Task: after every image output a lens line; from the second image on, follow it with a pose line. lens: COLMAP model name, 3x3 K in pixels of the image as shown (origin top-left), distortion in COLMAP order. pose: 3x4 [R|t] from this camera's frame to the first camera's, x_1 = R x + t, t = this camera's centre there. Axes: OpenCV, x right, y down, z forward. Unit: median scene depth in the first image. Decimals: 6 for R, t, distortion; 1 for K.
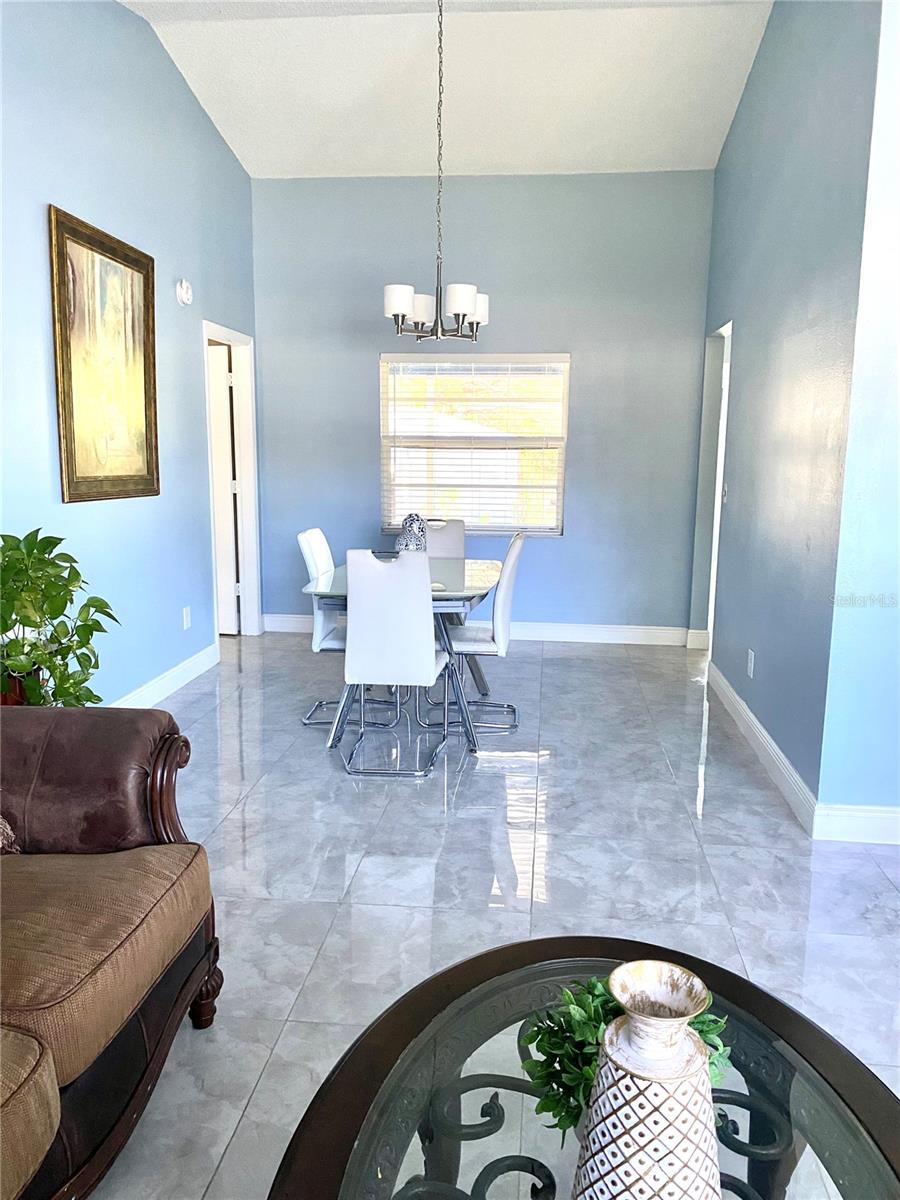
lens RADIAL K [[906.1, 0, 450.0], [0, 906.1, 600.0], [0, 0, 1]] dist [0.025544, -0.035891]
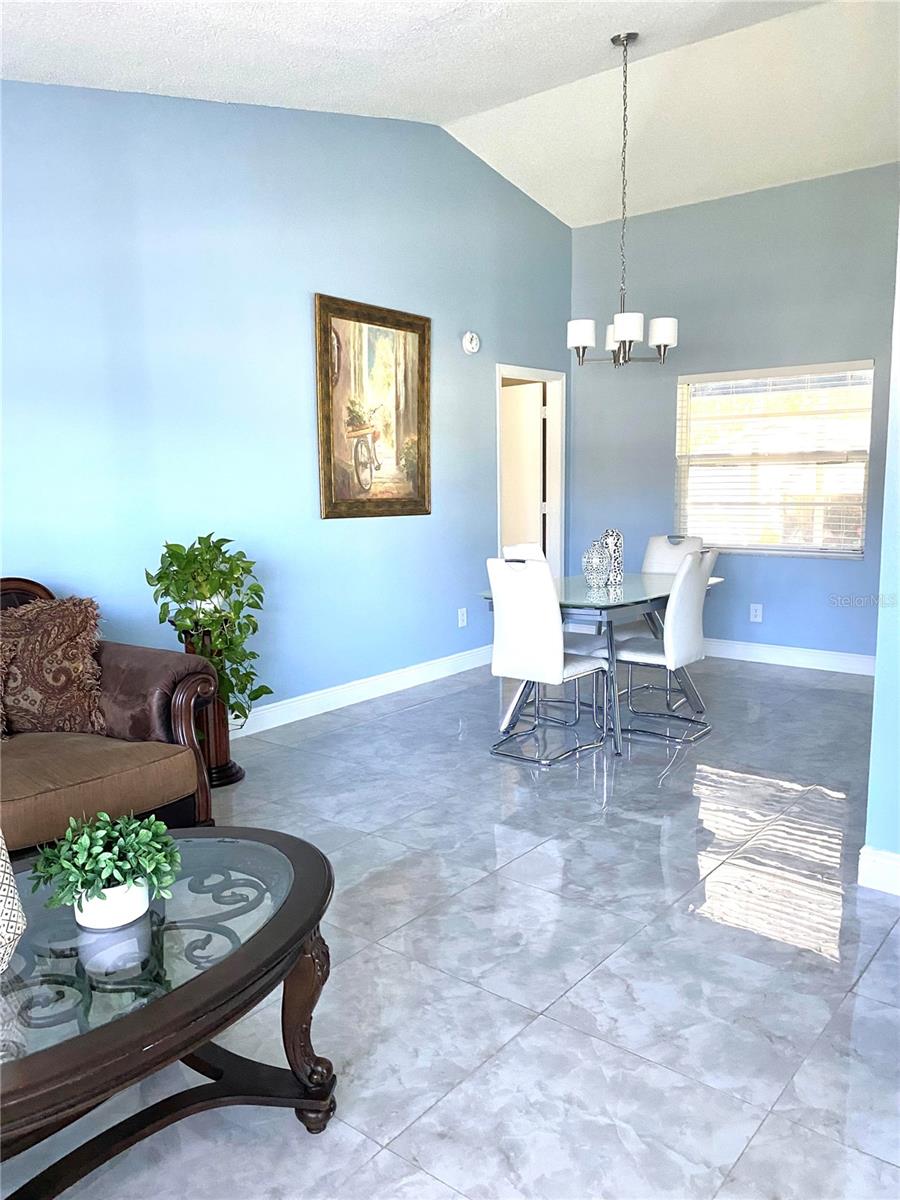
lens RADIAL K [[923.1, 0, 450.0], [0, 923.1, 600.0], [0, 0, 1]] dist [0.058861, -0.062533]
pose [[0.838992, 0.046955, -0.542114, 0.401276], [-0.064688, 0.997812, -0.013689, 0.014231], [0.540285, 0.046553, 0.840193, -0.009041]]
